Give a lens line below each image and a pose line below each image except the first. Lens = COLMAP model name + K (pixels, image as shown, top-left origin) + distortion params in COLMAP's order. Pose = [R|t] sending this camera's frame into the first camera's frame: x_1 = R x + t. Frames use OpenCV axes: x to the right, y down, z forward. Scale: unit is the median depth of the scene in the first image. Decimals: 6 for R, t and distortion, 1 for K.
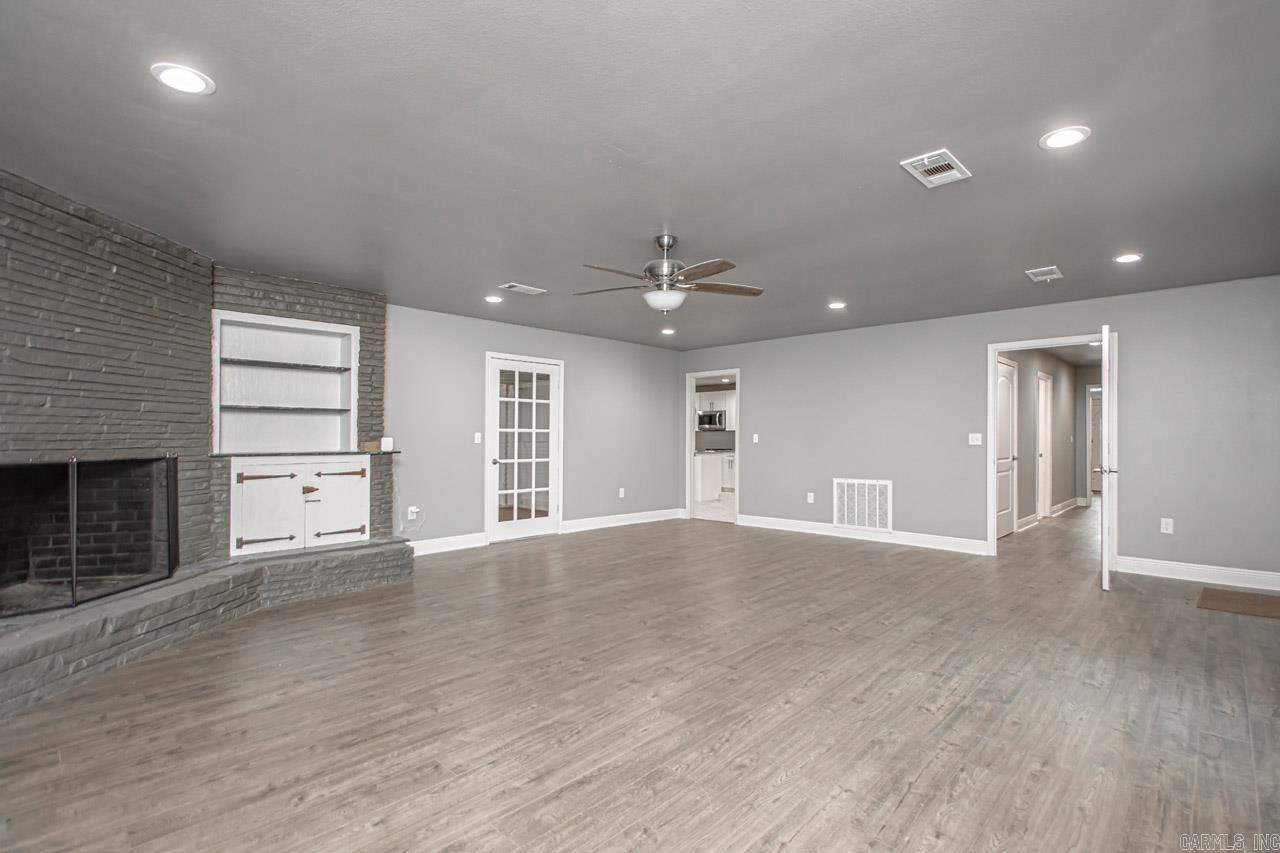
lens RADIAL K [[641.3, 0, 645.1], [0, 641.3, 433.7], [0, 0, 1]] dist [0.027142, -0.030609]
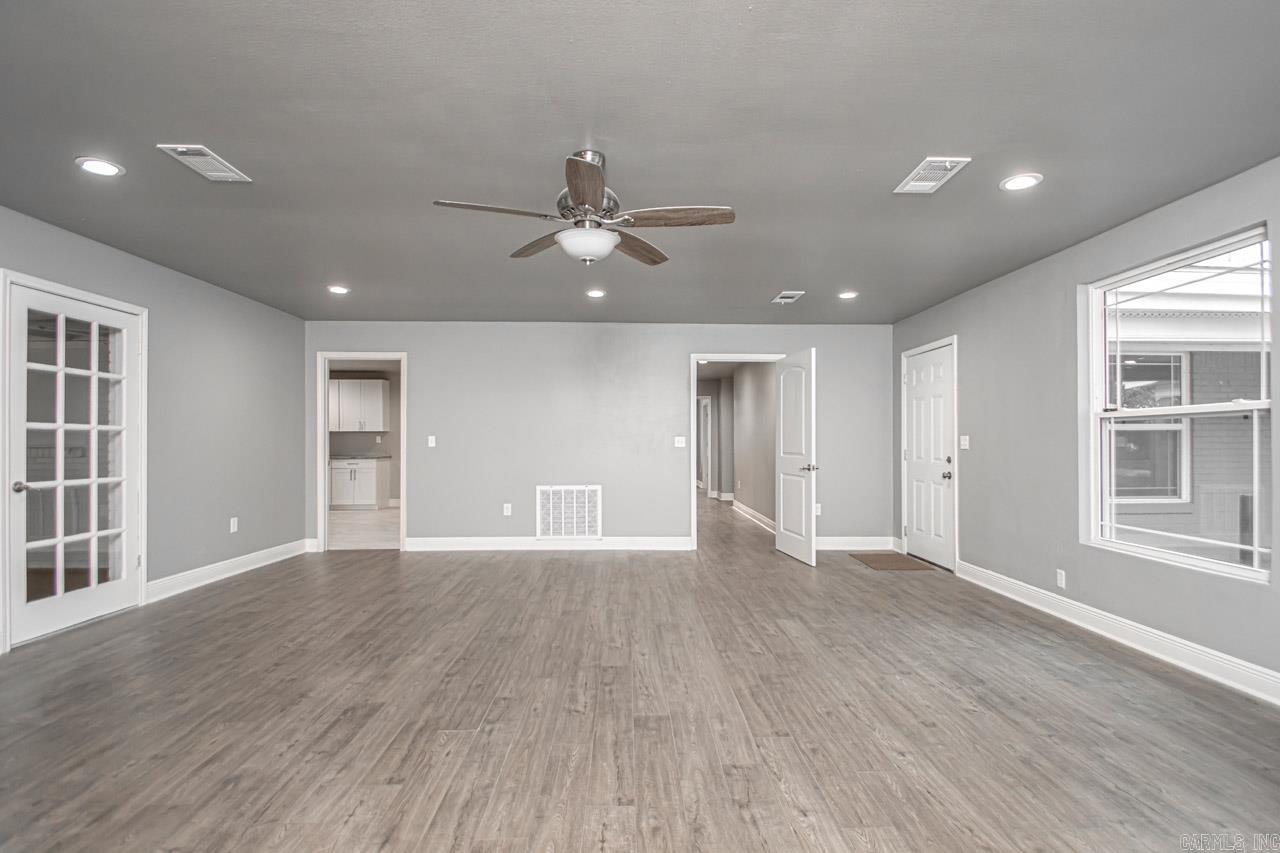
lens RADIAL K [[641.3, 0, 645.1], [0, 641.3, 433.7], [0, 0, 1]] dist [0.027142, -0.030609]
pose [[0.680190, 0.008395, 0.732987, -0.303428], [-0.004039, 0.999962, -0.007704, 0.003454], [-0.733024, 0.002280, 0.680199, 0.324113]]
